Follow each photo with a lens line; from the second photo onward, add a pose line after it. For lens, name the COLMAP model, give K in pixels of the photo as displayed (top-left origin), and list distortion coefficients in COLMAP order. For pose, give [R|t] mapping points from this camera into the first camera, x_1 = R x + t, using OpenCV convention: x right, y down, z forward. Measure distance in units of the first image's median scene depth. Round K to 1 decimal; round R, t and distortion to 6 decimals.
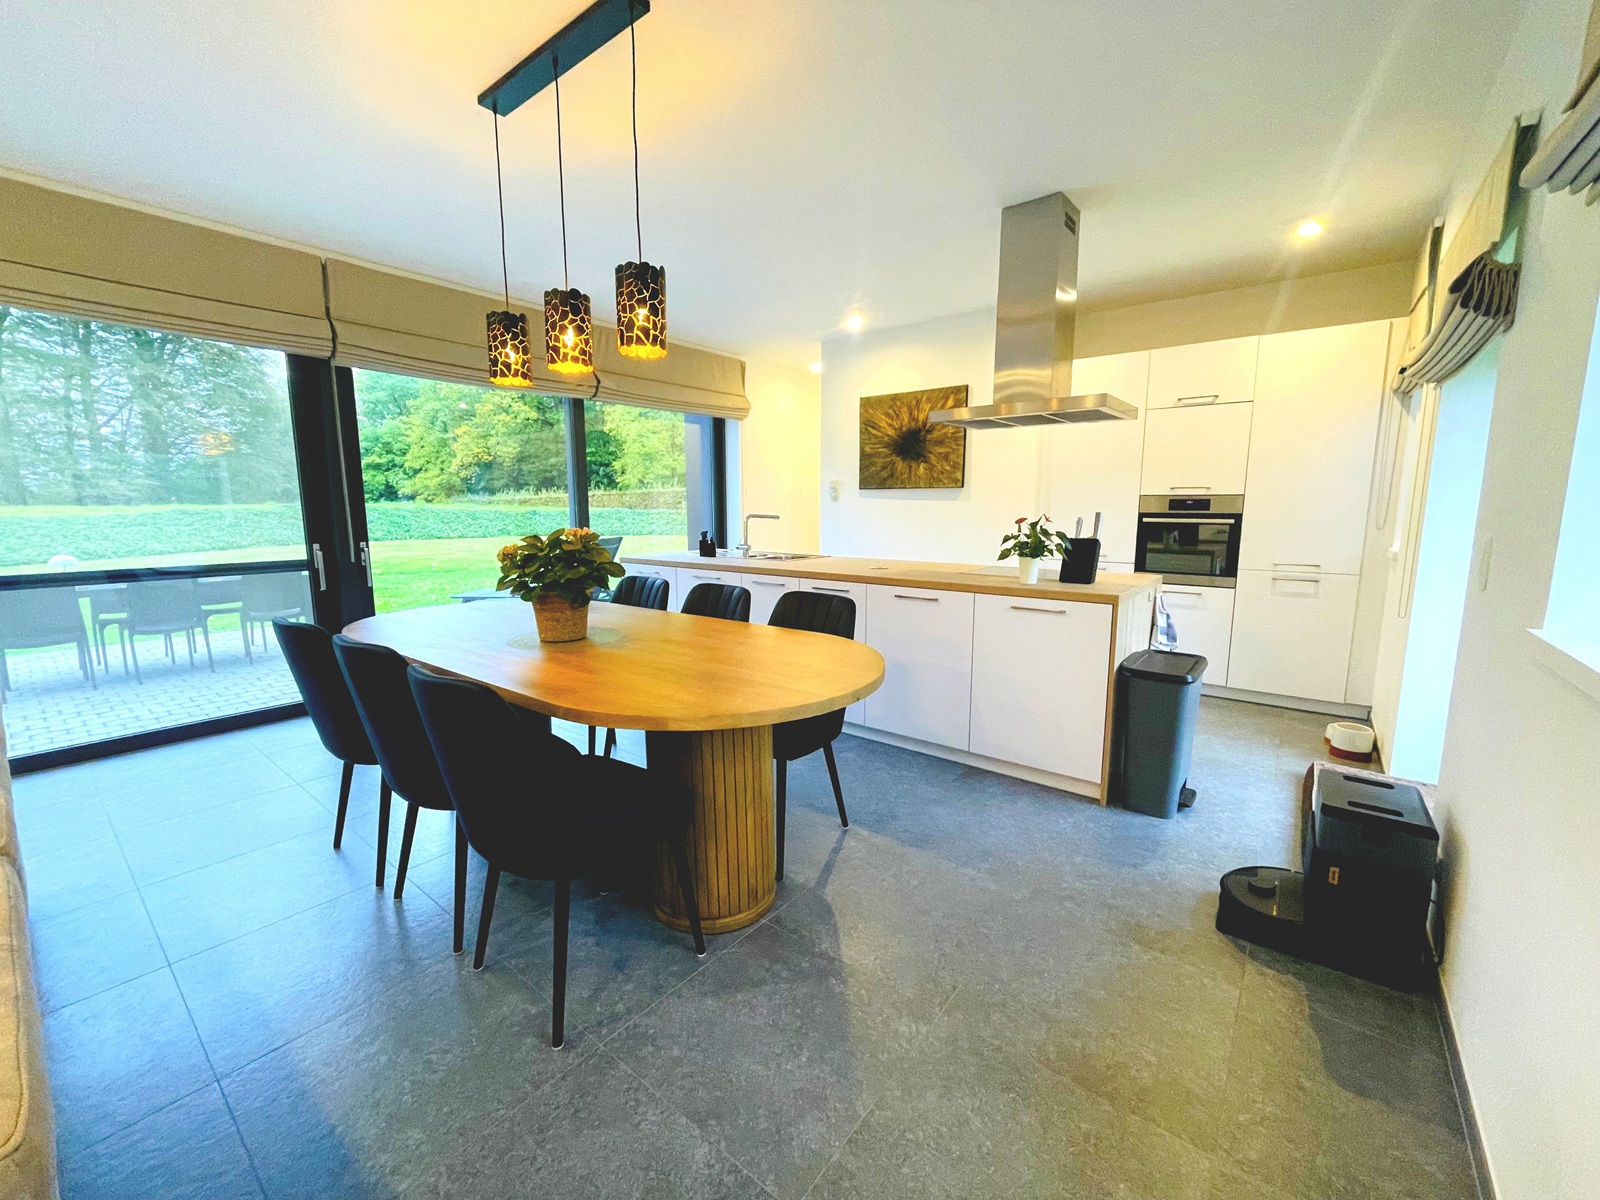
lens RADIAL K [[650.7, 0, 791.8], [0, 650.7, 598.0], [0, 0, 1]] dist [-0.003468, -0.000032]
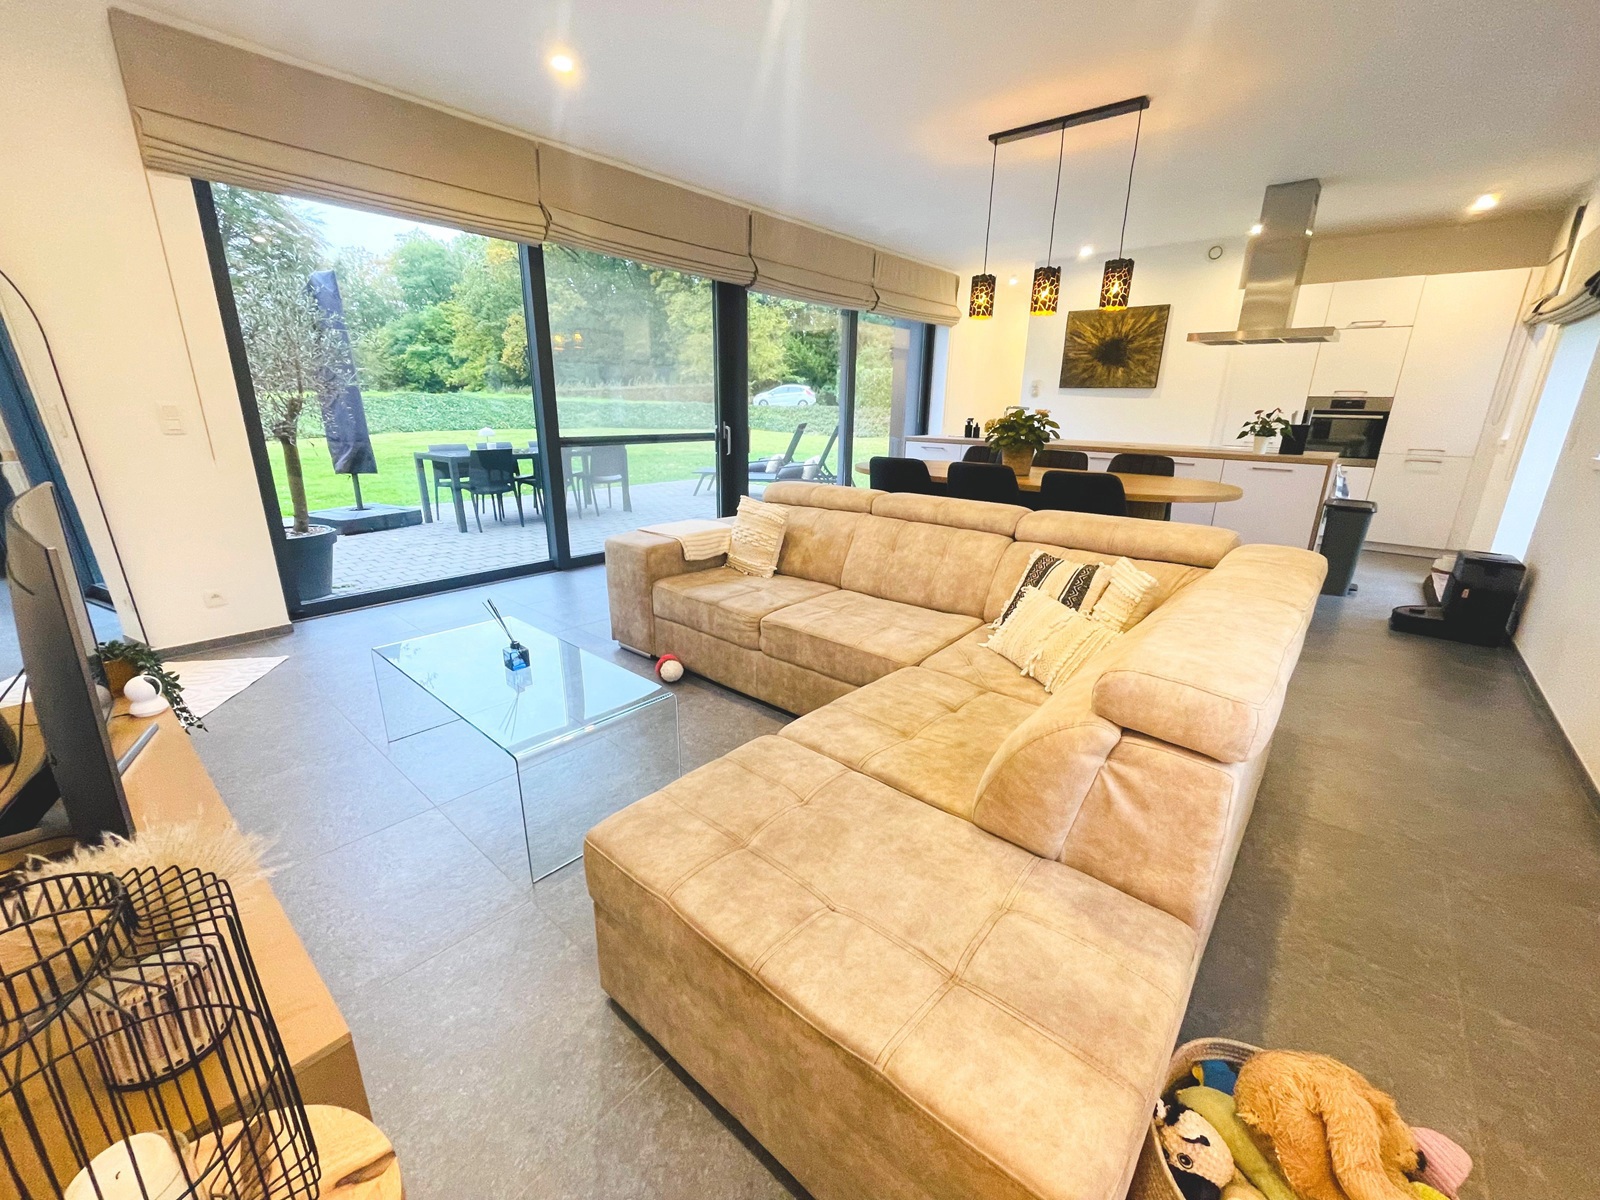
lens RADIAL K [[650.7, 0, 791.8], [0, 650.7, 598.0], [0, 0, 1]] dist [-0.003468, -0.000032]
pose [[0.999054, 0.026670, -0.034340, -0.396274], [-0.021176, 0.988240, 0.151440, 0.061063], [0.037975, -0.150570, 0.987870, -0.357339]]
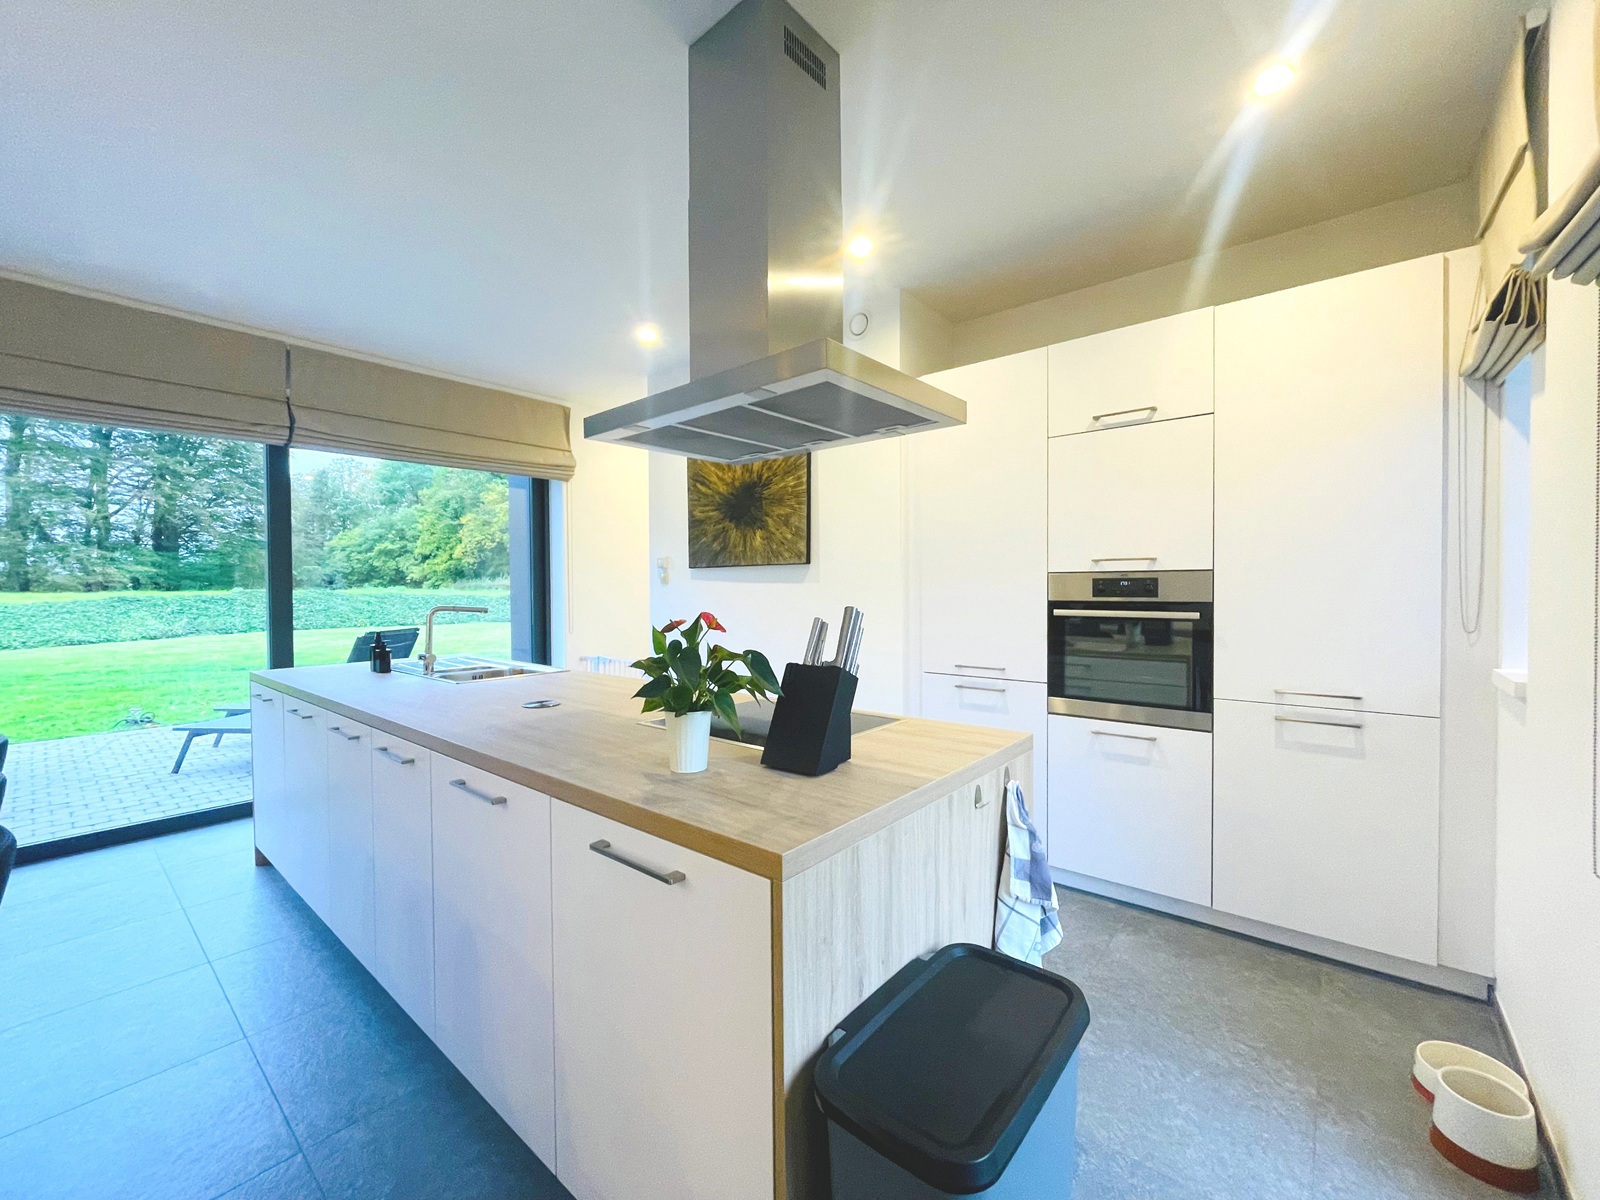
lens RADIAL K [[650.7, 0, 791.8], [0, 650.7, 598.0], [0, 0, 1]] dist [-0.003468, -0.000032]
pose [[0.999637, -0.005224, -0.026427, 0.259583], [0.001847, 0.992000, -0.126227, -0.047637], [0.026875, 0.126132, 0.991649, 0.323162]]
